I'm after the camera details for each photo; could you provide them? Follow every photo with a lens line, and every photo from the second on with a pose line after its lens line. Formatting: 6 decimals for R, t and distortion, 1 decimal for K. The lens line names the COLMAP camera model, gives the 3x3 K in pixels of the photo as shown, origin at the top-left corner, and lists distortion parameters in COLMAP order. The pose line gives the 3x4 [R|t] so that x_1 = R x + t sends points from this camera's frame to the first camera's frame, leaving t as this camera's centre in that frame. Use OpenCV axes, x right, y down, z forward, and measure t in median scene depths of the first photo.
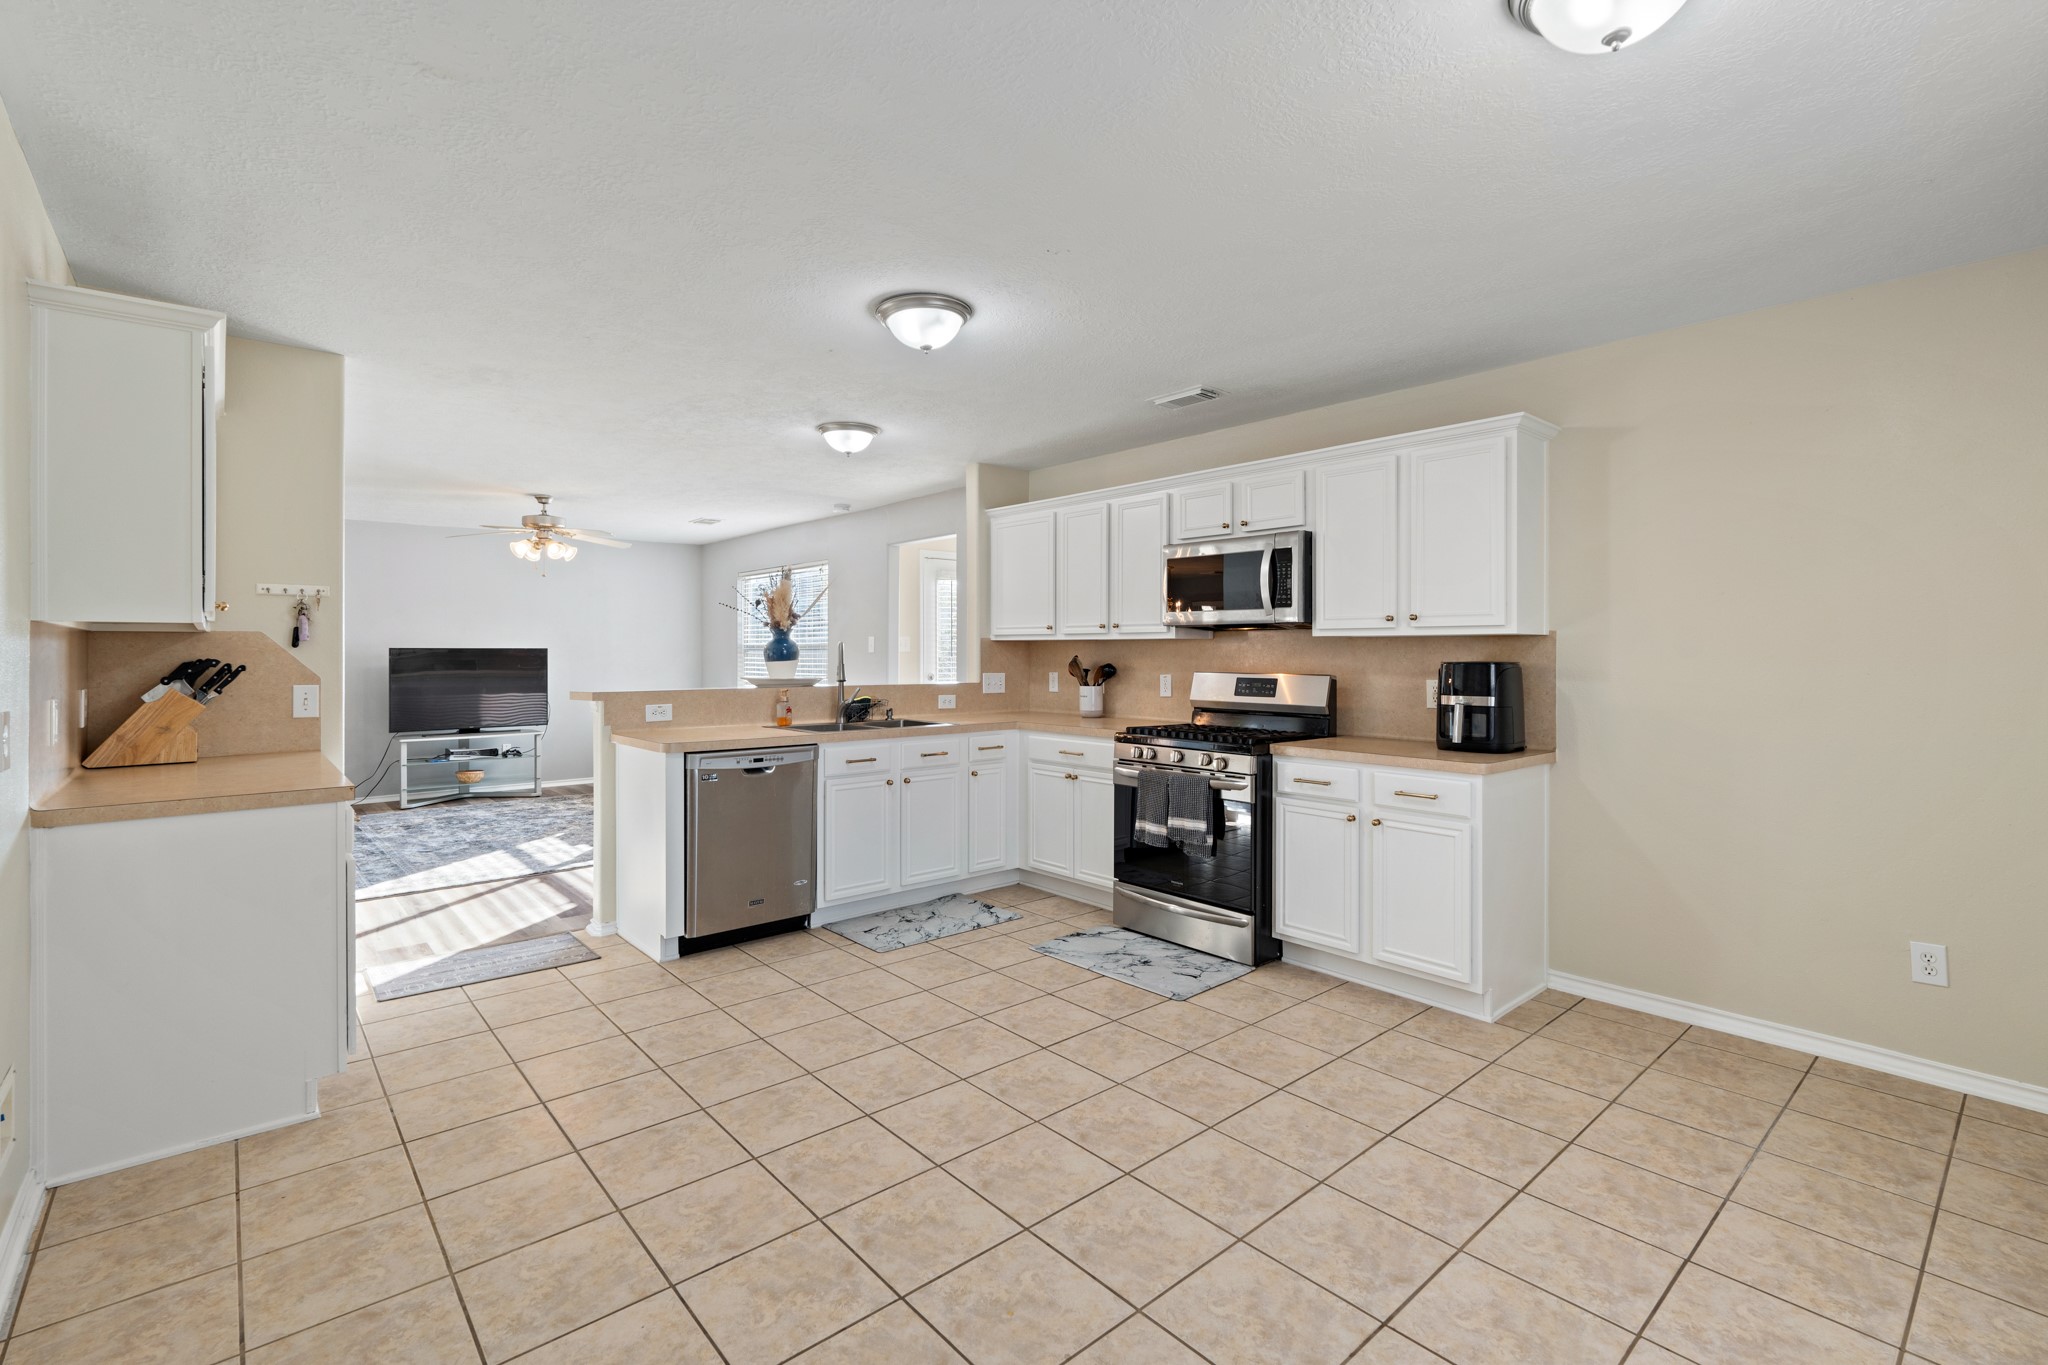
lens RADIAL K [[918.5, 0, 1022.2], [0, 918.5, 659.3], [0, 0, 1]] dist [0.000321, 0.000340]
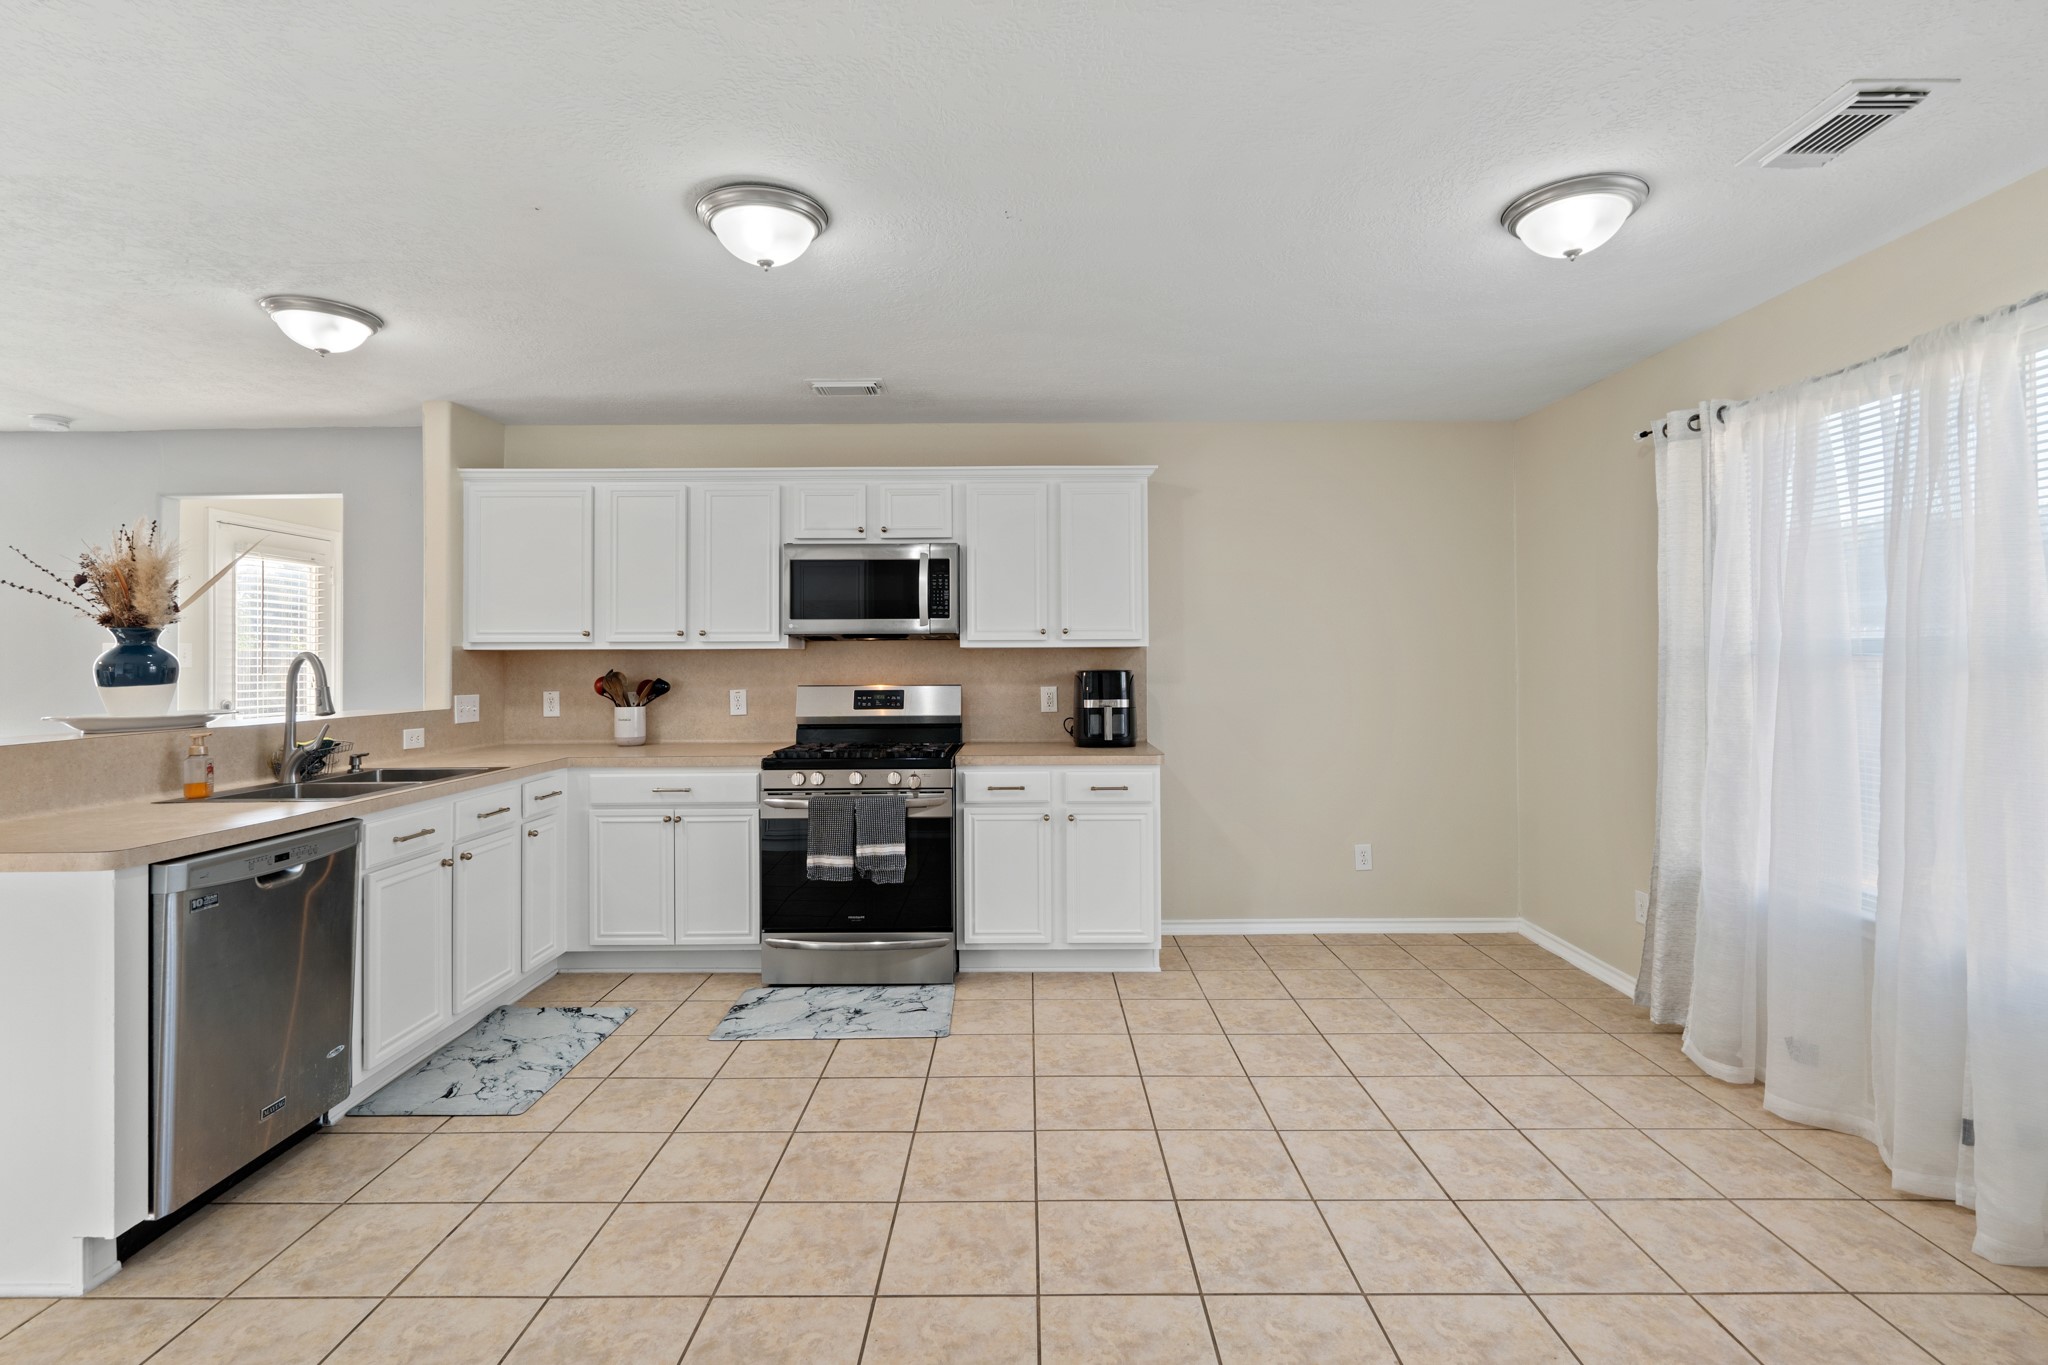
lens RADIAL K [[930.5, 0, 1028.3], [0, 930.5, 652.6], [0, 0, 1]] dist [-0.000573, 0.000040]
pose [[0.657870, 0.001262, 0.753130, -0.419221], [0.011982, 0.999855, -0.012141, -0.005825], [-0.753036, 0.017011, 0.657759, 0.263351]]
